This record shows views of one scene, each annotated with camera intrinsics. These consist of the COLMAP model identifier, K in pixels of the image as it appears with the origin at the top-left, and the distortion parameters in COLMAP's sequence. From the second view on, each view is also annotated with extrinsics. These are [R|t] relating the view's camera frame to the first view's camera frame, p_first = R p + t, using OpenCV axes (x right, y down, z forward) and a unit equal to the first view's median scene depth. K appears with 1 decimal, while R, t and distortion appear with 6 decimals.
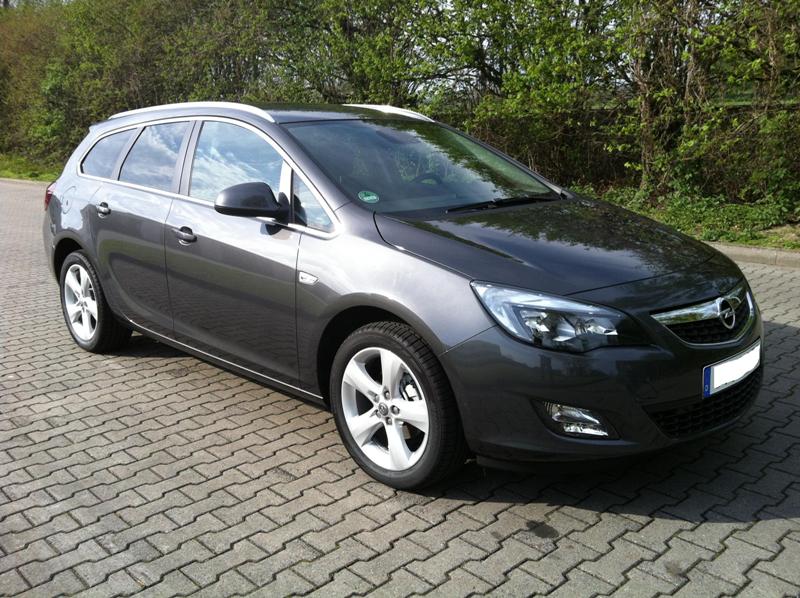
lens RADIAL K [[751.8, 0, 413.9], [0, 751.8, 299.8], [0, 0, 1]] dist [0.009416, -0.007601]
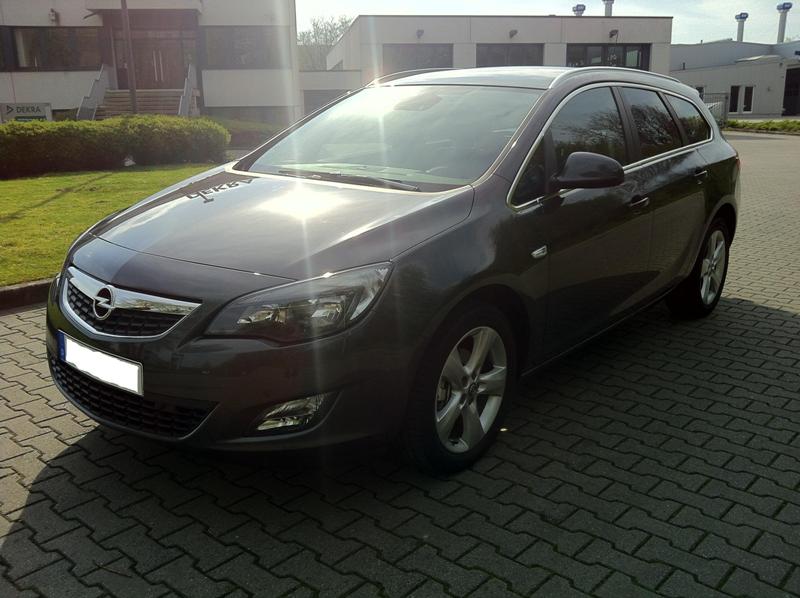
lens RADIAL K [[751.8, 0, 413.9], [0, 751.8, 299.8], [0, 0, 1]] dist [0.009416, -0.007601]
pose [[0.110558, 0.280120, -0.953577, 1.394538], [-0.239634, 0.938666, 0.247956, -0.322853], [0.964548, 0.201096, 0.170903, 1.256674]]
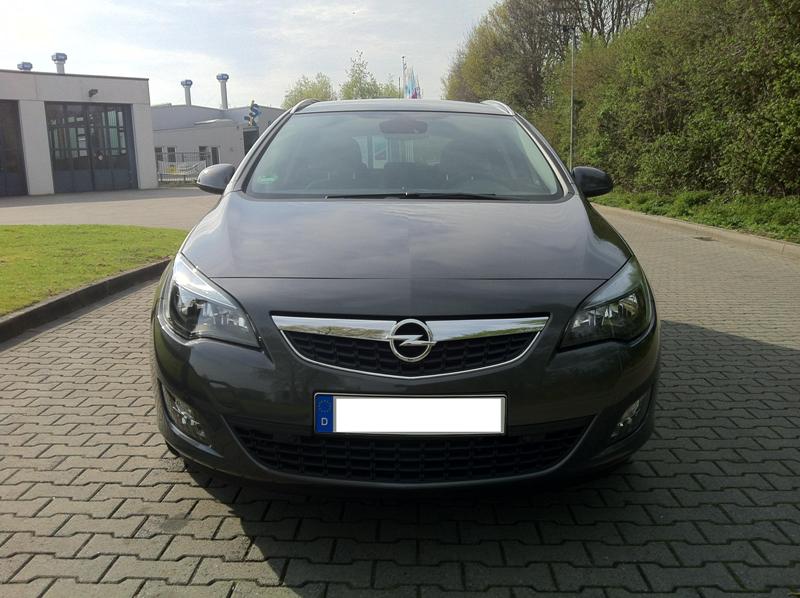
lens RADIAL K [[751.8, 0, 413.9], [0, 751.8, 299.8], [0, 0, 1]] dist [0.009416, -0.007601]
pose [[0.708282, 0.144680, -0.690944, 0.973876], [-0.167636, 0.985246, 0.034463, -0.056174], [0.685736, 0.091418, 0.722086, 0.473299]]
